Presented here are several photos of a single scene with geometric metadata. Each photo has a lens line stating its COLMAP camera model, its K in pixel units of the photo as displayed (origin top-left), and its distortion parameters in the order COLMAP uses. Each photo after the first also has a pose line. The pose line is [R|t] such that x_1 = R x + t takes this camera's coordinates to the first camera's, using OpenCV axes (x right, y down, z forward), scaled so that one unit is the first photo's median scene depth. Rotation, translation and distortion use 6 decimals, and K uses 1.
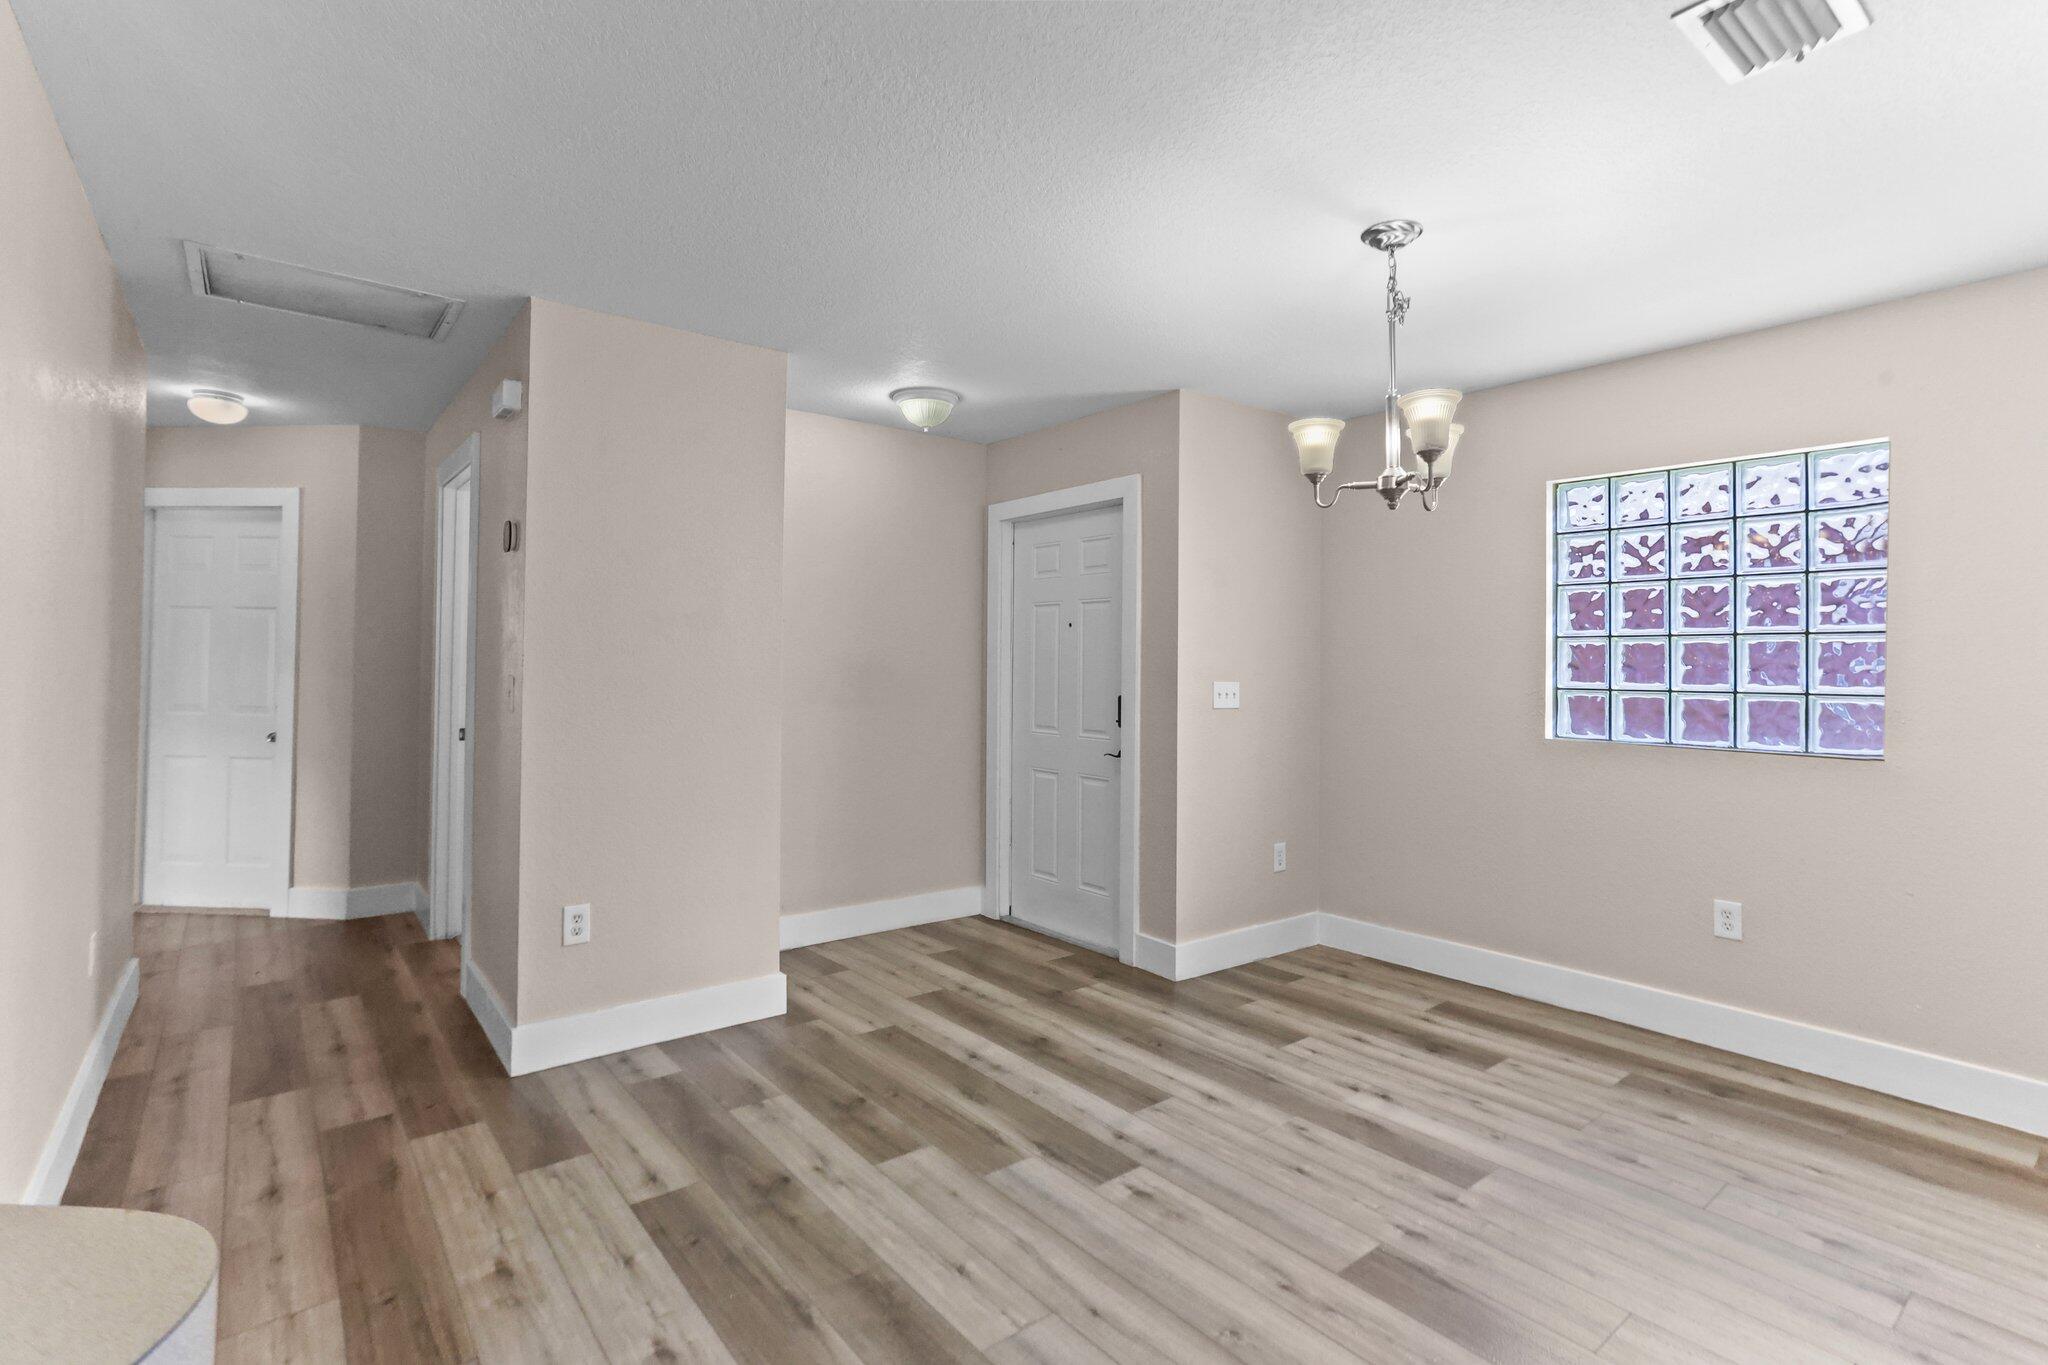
lens RADIAL K [[977.4, 0, 1017.2], [0, 977.4, 674.5], [0, 0, 1]] dist [-0.003613, 0.001132]
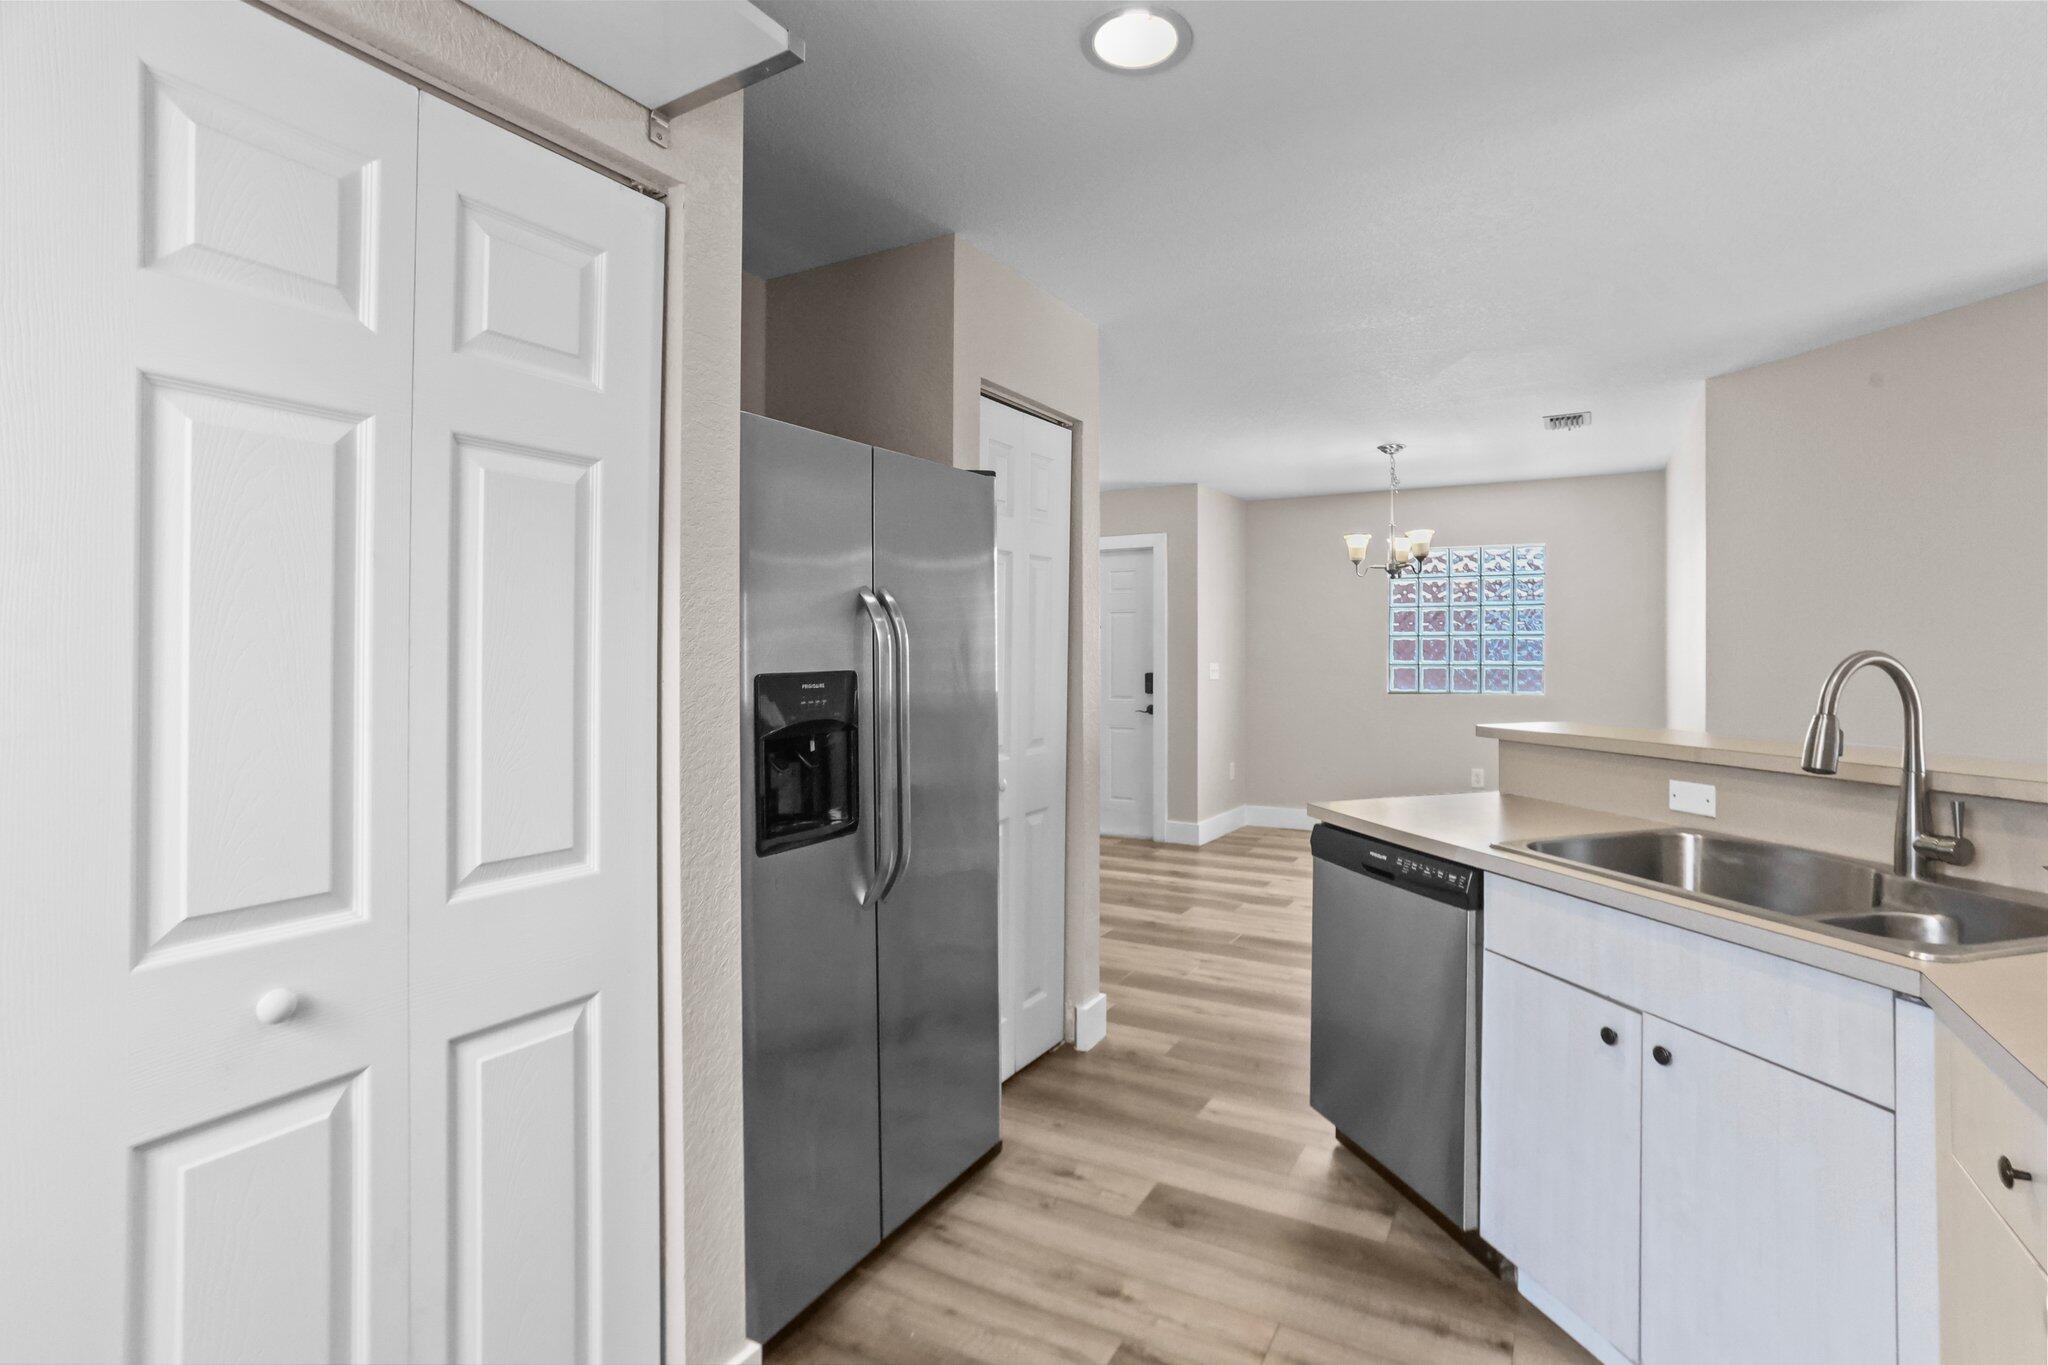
lens RADIAL K [[977.4, 0, 1036.4], [0, 977.4, 670.5], [0, 0, 1]] dist [-0.003613, 0.001132]
pose [[0.932808, -0.015134, 0.360055, -0.684641], [0.010748, 0.999842, 0.014181, -0.006573], [-0.360213, -0.009359, 0.932823, -0.433166]]
